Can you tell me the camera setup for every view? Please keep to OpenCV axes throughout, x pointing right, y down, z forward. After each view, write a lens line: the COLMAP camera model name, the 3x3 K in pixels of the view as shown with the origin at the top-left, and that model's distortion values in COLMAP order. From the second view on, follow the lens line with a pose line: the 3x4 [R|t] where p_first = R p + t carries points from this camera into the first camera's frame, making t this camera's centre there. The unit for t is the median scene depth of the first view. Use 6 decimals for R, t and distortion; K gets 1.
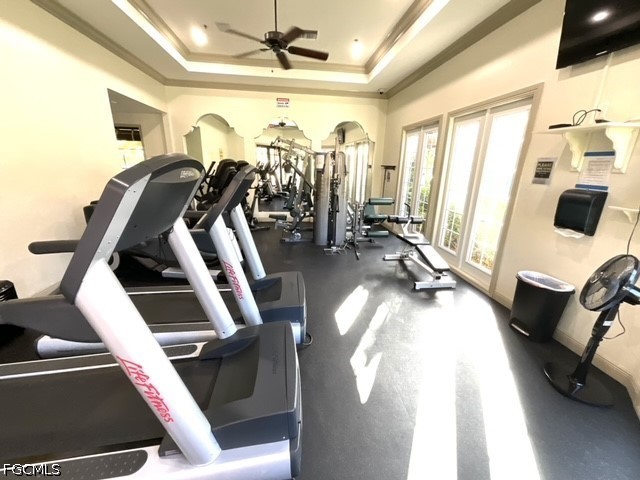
lens RADIAL K [[257.2, 0, 320.0], [0, 257.2, 240.0], [0, 0, 1]] dist [0.000582, 0.000142]
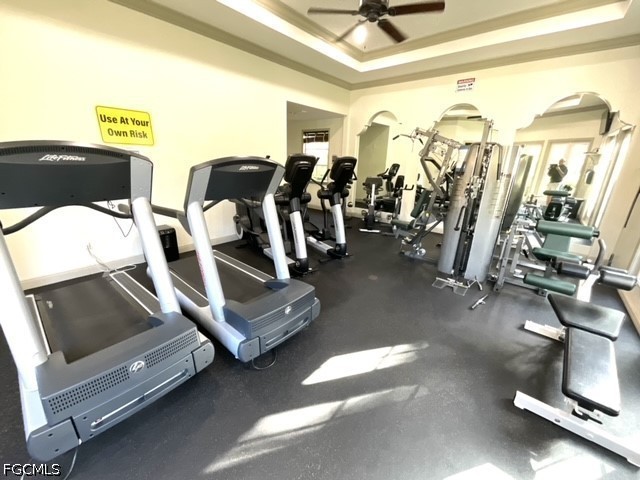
lens RADIAL K [[256.8, 0, 320.0], [0, 256.8, 240.0], [0, 0, 1]] dist [-0.000619, 0.000189]
pose [[0.674636, 0.222695, -0.703756, 0.264355], [-0.224172, 0.970187, 0.092108, -0.057984], [0.703287, 0.095623, 0.704445, 0.223234]]
